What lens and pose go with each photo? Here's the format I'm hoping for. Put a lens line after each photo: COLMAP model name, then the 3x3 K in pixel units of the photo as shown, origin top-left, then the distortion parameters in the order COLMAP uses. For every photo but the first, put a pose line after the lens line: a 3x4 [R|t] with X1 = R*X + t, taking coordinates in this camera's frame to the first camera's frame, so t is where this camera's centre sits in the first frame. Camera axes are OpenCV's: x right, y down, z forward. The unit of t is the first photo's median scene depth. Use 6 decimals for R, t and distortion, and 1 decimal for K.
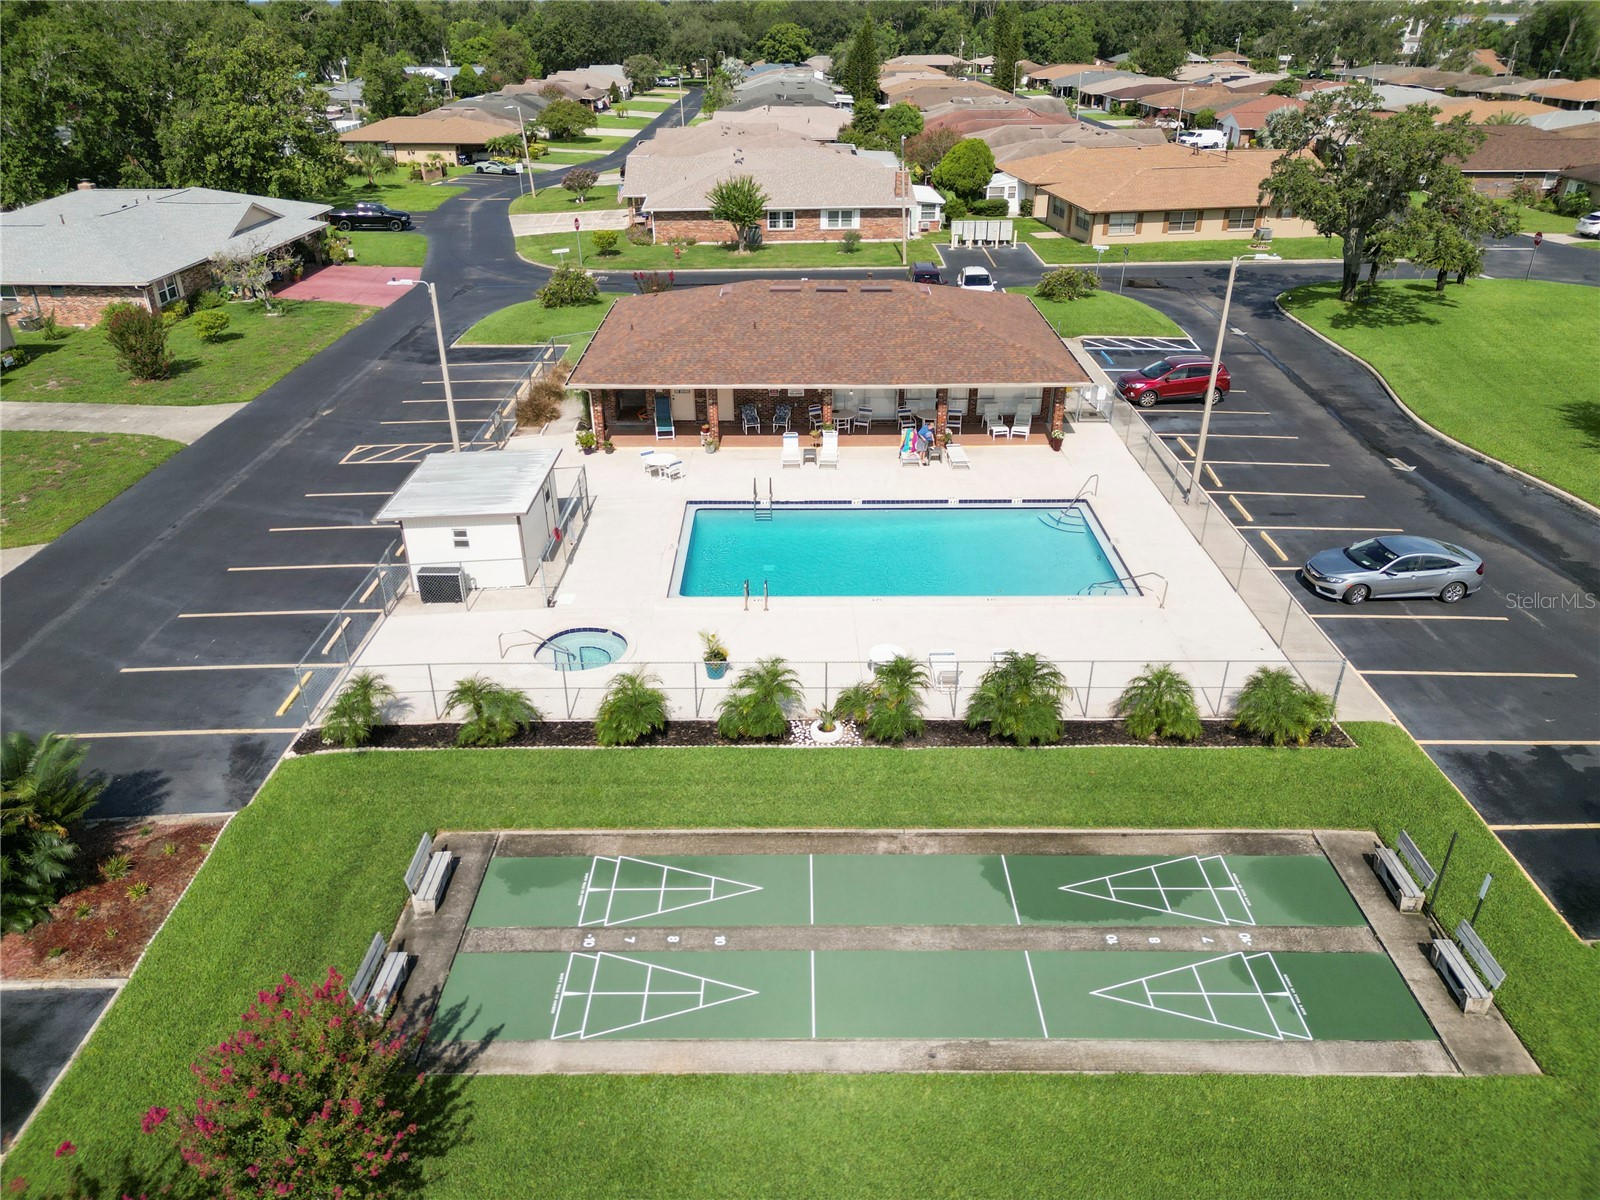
lens RADIAL K [[1121.3, 0, 801.0], [0, 1121.3, 605.4], [0, 0, 1]] dist [0.064716, -0.063023]
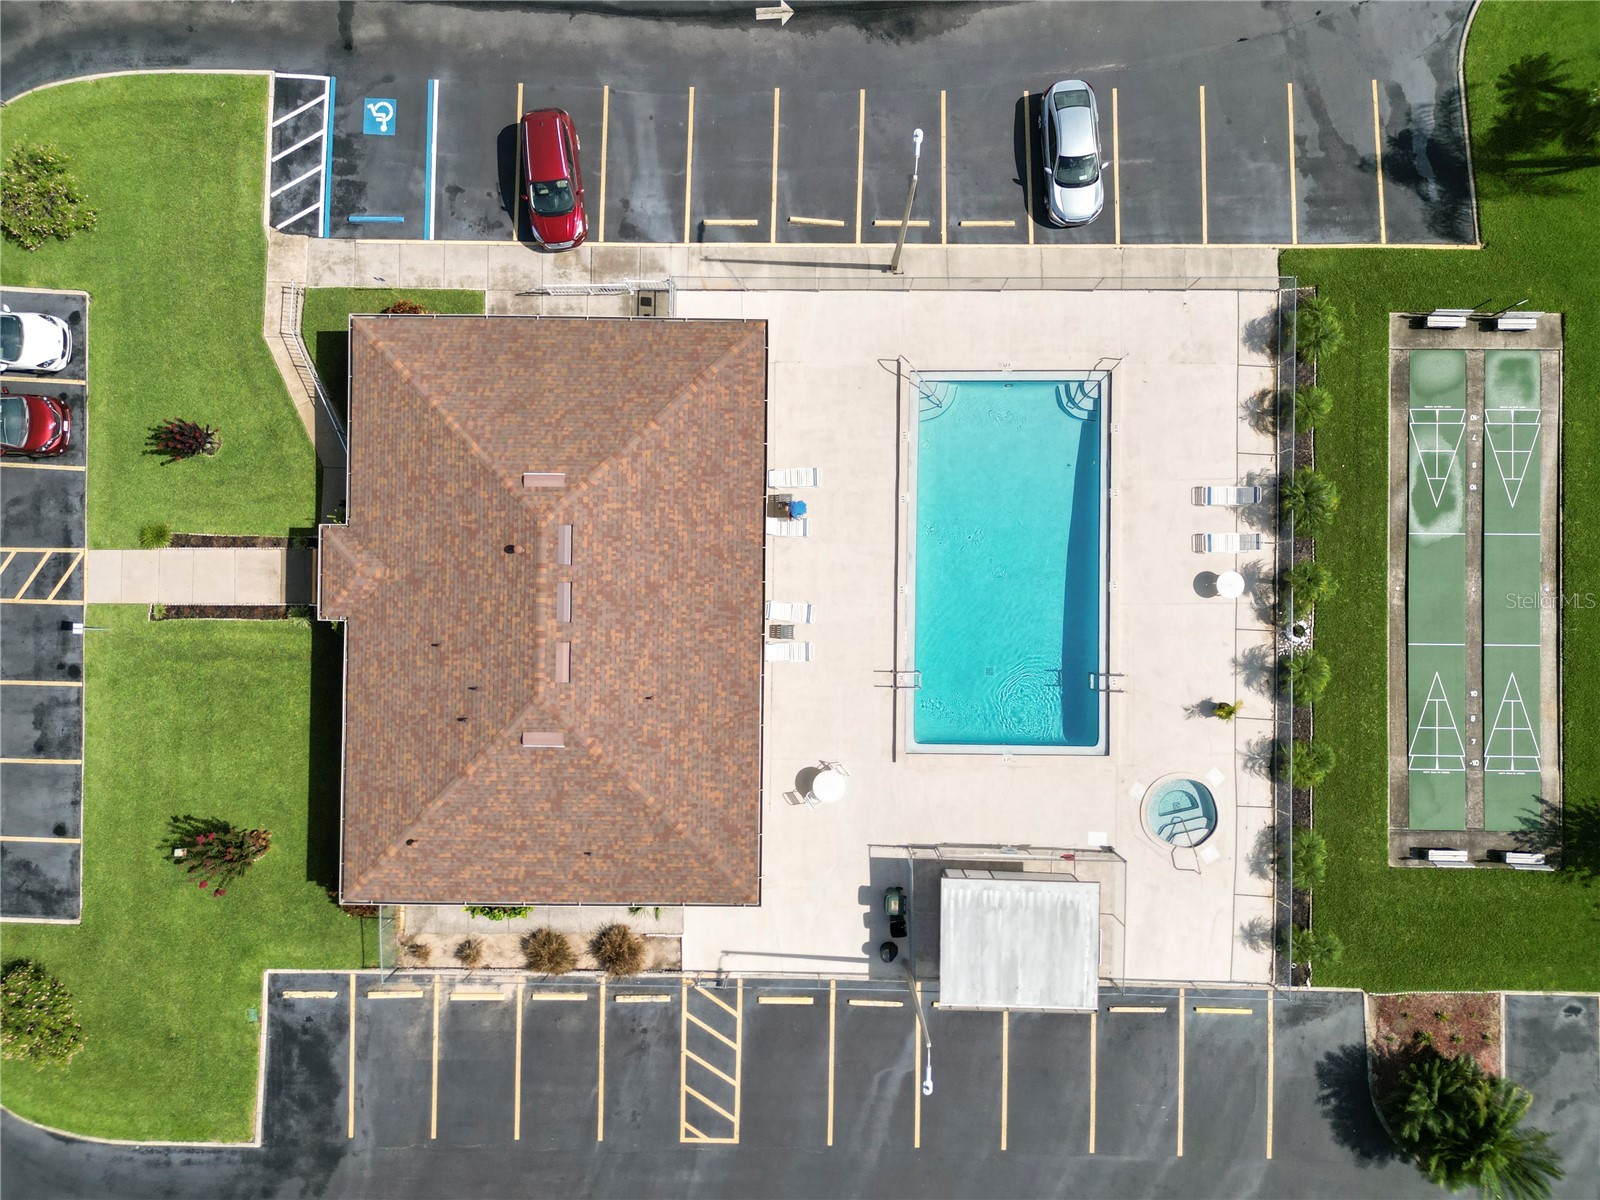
lens RADIAL K [[1121.3, 0, 796.1], [0, 1121.3, 600.7], [0, 0, 1]] dist [0.064716, -0.063023]
pose [[0.012317, -0.999730, 0.019695, 0.015142], [0.481924, 0.023193, 0.875906, -0.900528], [-0.876127, -0.001297, 0.482079, 0.502561]]
